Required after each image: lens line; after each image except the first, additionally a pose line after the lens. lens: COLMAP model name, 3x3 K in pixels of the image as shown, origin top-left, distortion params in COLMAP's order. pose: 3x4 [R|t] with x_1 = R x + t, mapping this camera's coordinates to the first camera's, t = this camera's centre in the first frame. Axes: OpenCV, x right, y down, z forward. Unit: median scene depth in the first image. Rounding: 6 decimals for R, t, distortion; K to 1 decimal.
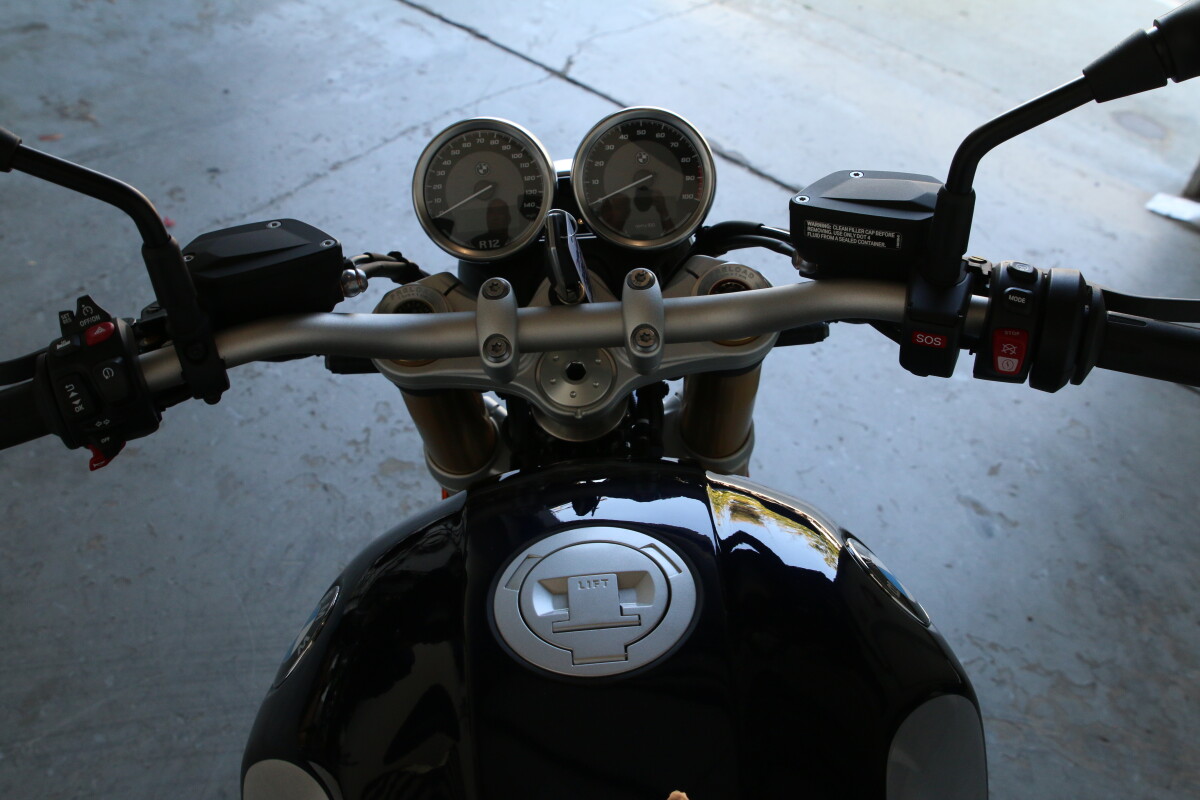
lens RADIAL K [[1297.6, 0, 570.6], [0, 1297.6, 339.6], [0, 0, 1]] dist [-0.109157, 0.000000]
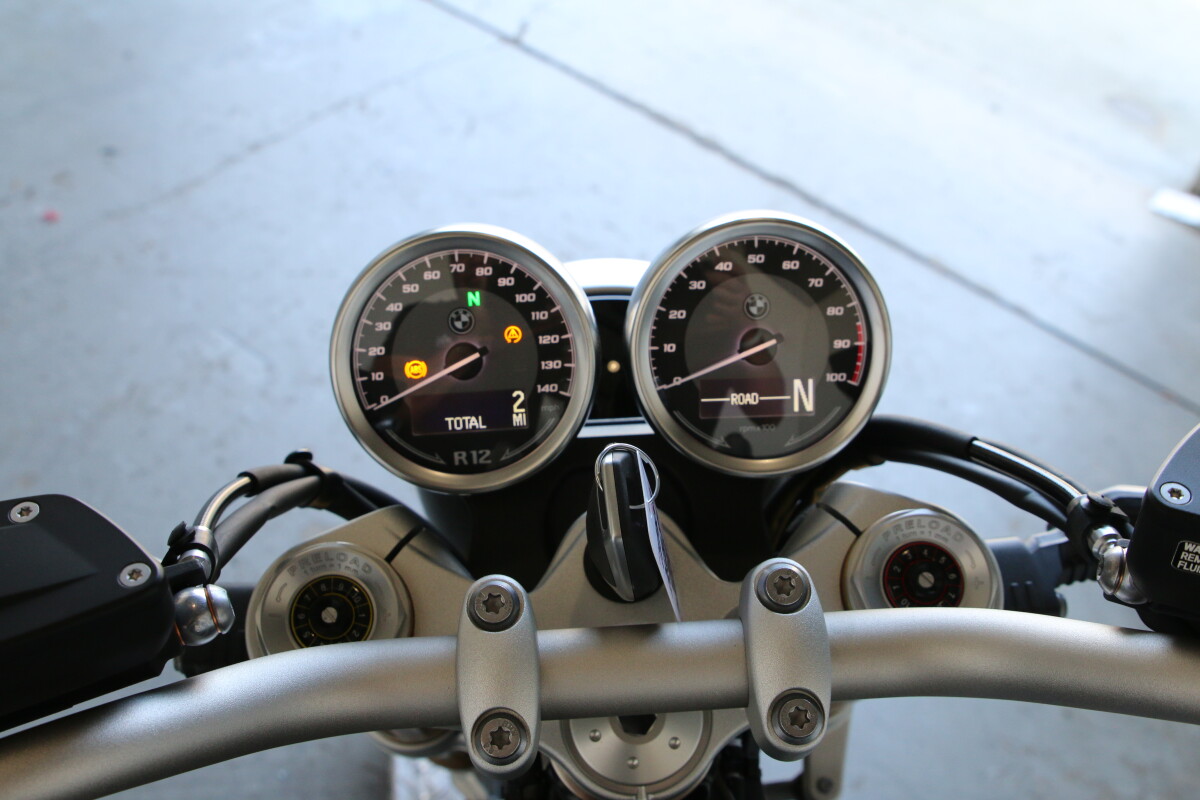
lens RADIAL K [[1297.6, 0, 602.8], [0, 1297.6, 401.0], [0, 0, 1]] dist [-0.109157, 0.000000]
pose [[0.997191, 0.009293, 0.074320, -0.049160], [-0.015274, 0.996652, 0.080315, -0.142823], [-0.073324, -0.081225, 0.993995, 0.458265]]
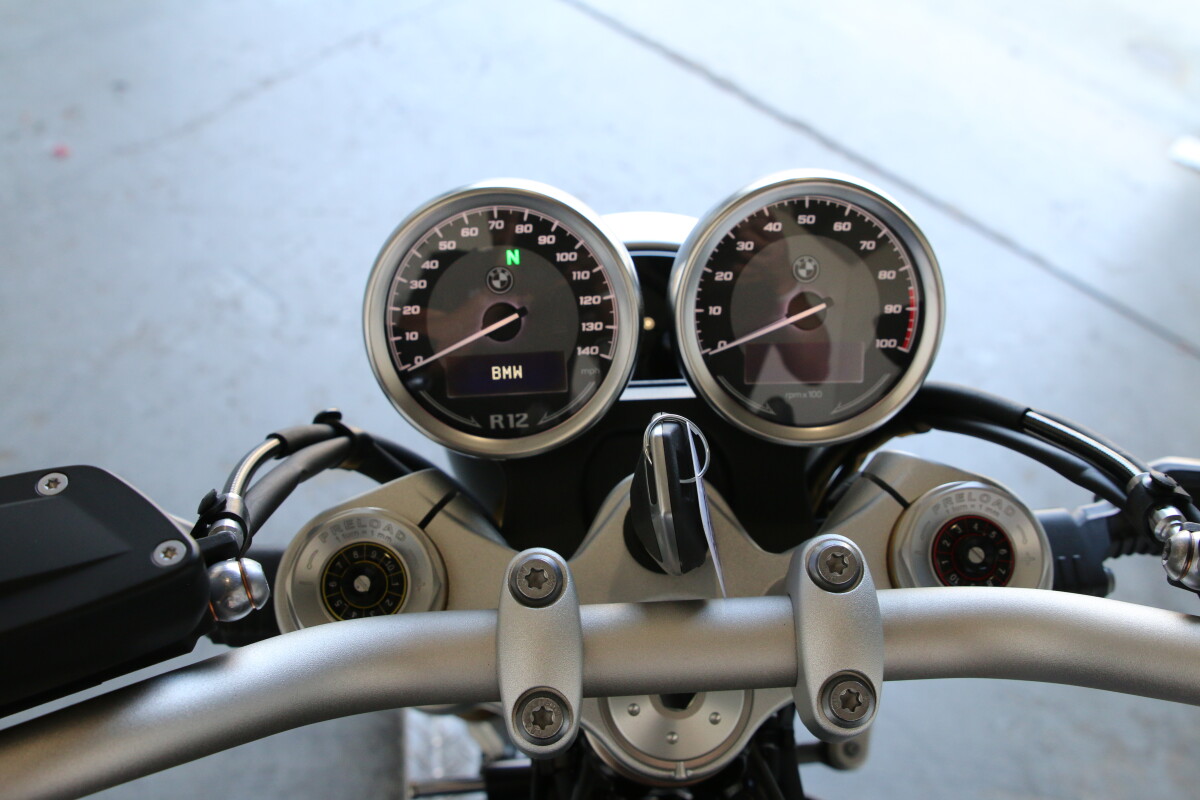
lens RADIAL K [[1297.6, 0, 602.7], [0, 1297.6, 399.2], [0, 0, 1]] dist [-0.109157, 0.000000]
pose [[0.997358, 0.019730, 0.069908, -0.062253], [-0.028441, 0.991635, 0.125905, -0.150989], [-0.066839, -0.127560, 0.989576, 0.478407]]
